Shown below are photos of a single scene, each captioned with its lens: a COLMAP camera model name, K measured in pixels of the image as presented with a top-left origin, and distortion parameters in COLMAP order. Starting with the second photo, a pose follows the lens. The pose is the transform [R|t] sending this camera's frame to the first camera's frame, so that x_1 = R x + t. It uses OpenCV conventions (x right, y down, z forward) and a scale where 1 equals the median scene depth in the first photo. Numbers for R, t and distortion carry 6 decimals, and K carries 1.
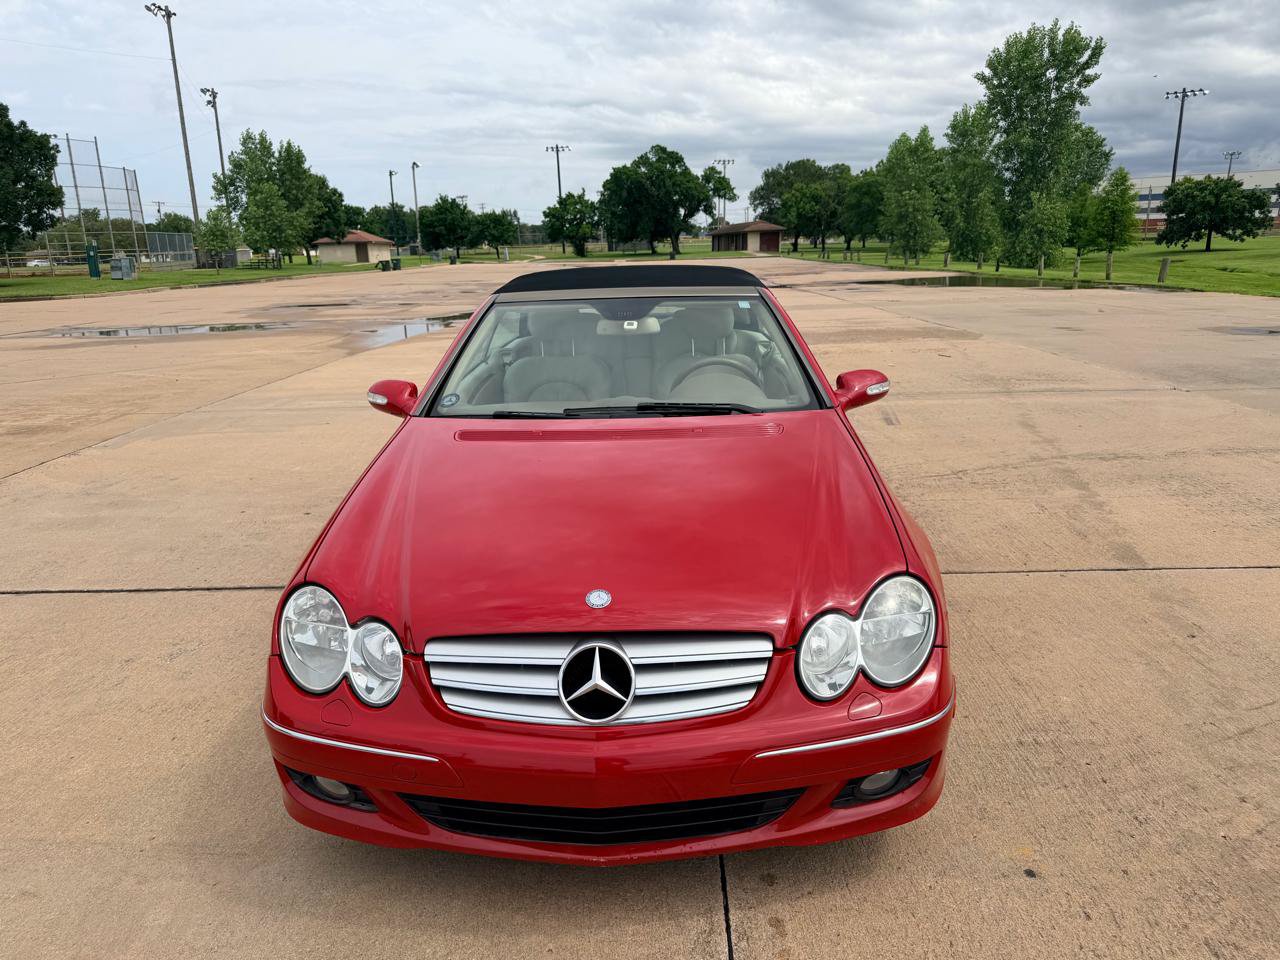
lens RADIAL K [[903.3, 0, 638.9], [0, 903.3, 480.8], [0, 0, 1]] dist [0.043779, -0.054454]
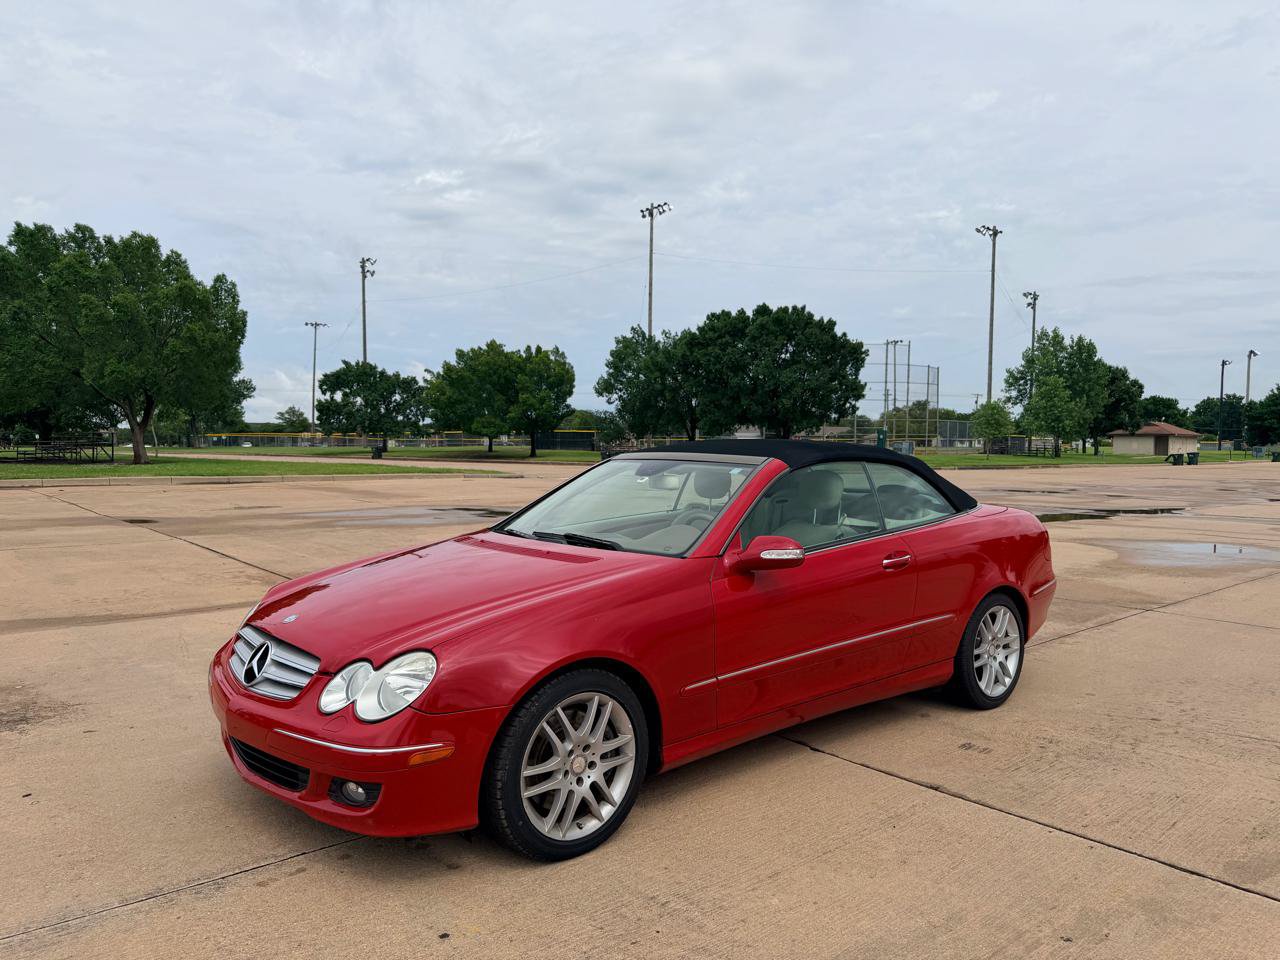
lens RADIAL K [[903.3, 0, 639.8], [0, 903.3, 496.1], [0, 0, 1]] dist [0.043779, -0.054454]
pose [[0.671454, 0.078280, -0.736900, 0.552067], [-0.213019, 0.972824, -0.090759, -0.024506], [0.709769, 0.217914, 0.669882, 0.107544]]
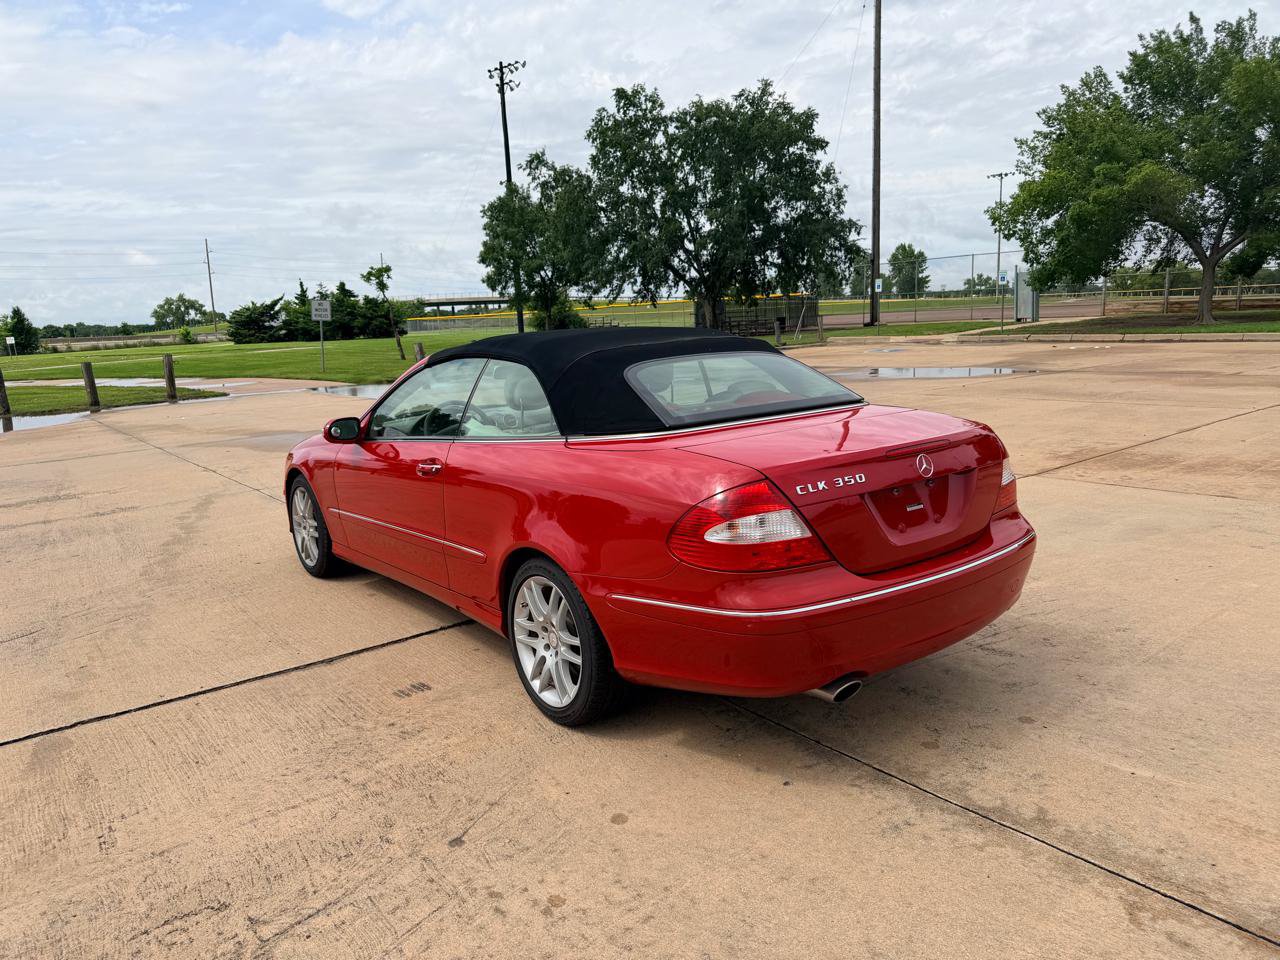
lens RADIAL K [[903.3, 0, 641.1], [0, 903.3, 496.1], [0, 0, 1]] dist [0.043779, -0.054454]
pose [[-0.776000, 0.184182, -0.603241, 0.444226], [-0.088851, 0.914955, 0.393652, -0.354495], [0.624443, 0.359073, -0.693641, 1.366724]]
